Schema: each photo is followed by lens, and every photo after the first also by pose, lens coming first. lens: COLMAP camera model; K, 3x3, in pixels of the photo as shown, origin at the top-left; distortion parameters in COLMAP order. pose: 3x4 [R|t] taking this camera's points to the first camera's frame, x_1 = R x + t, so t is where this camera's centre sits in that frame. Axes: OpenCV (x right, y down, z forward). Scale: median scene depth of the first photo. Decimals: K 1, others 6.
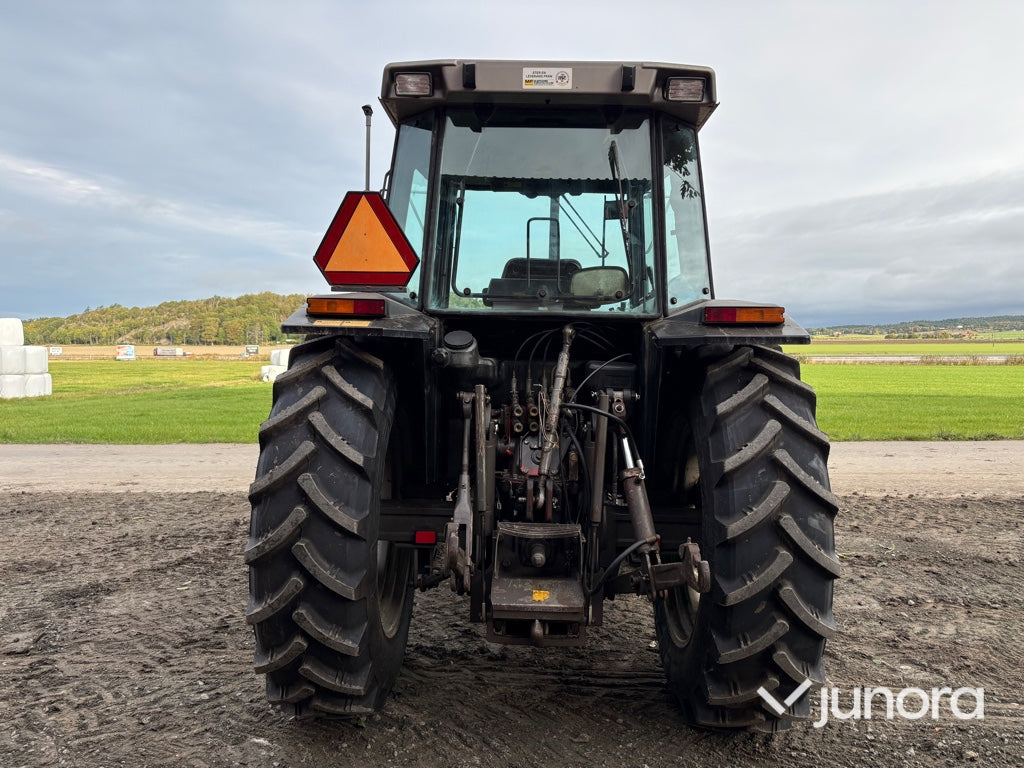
lens RADIAL K [[772.9, 0, 512.0], [0, 772.9, 384.0], [0, 0, 1]] dist [0.053311, -0.057582]
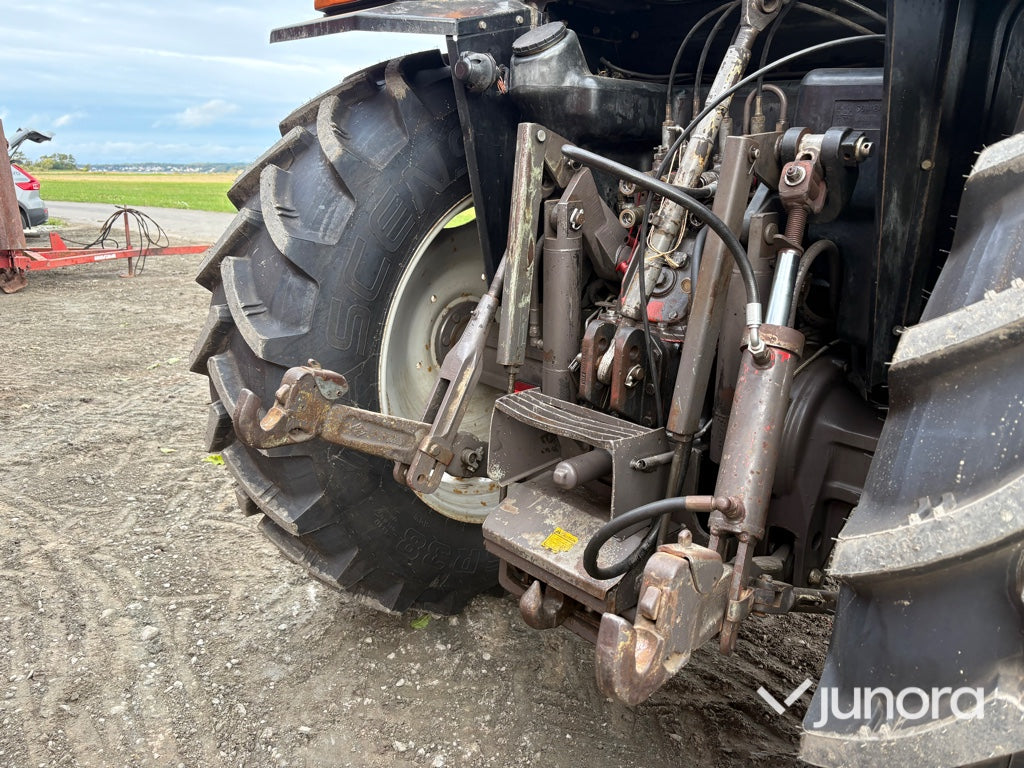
lens RADIAL K [[774.3, 0, 512.0], [0, 774.3, 384.0], [0, 0, 1]] dist [0.044668, -0.051291]
pose [[0.712532, 0.192496, -0.674717, 0.324203], [-0.042545, 0.971713, 0.232299, 0.048062], [0.700348, -0.136815, 0.700567, 0.591979]]
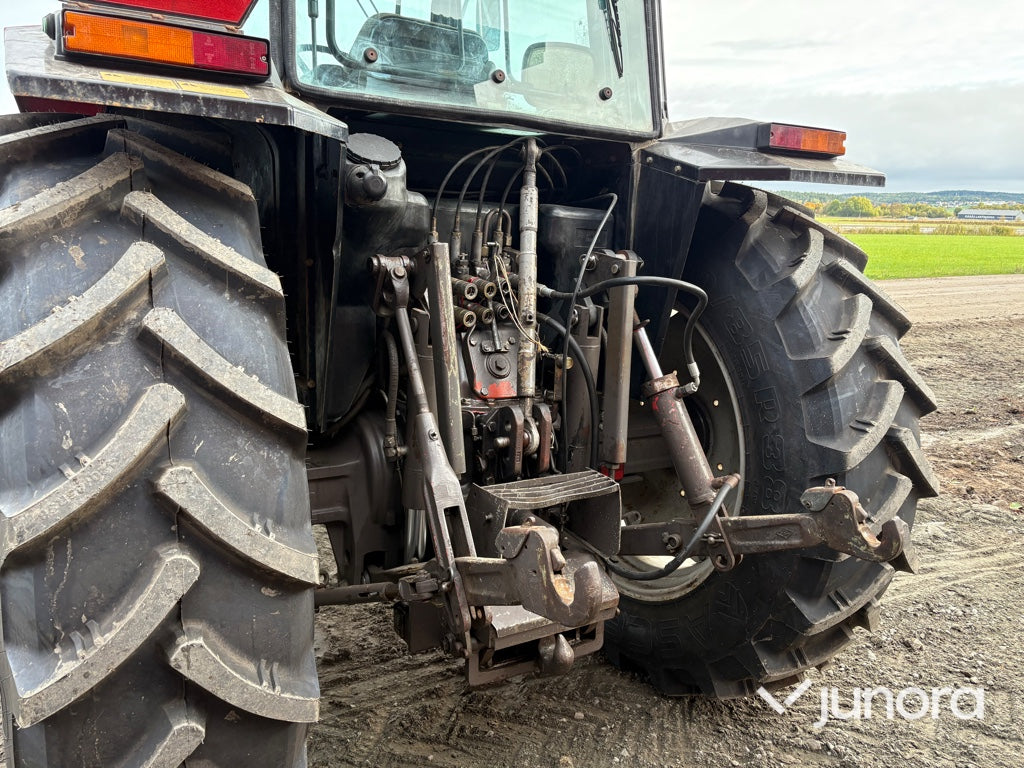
lens RADIAL K [[772.9, 0, 512.0], [0, 772.9, 384.0], [0, 0, 1]] dist [0.053311, -0.057582]
pose [[0.842968, -0.091578, 0.530112, -0.282802], [-0.004106, 0.984280, 0.176566, 0.002459], [-0.537948, -0.151016, 0.829341, 0.505165]]
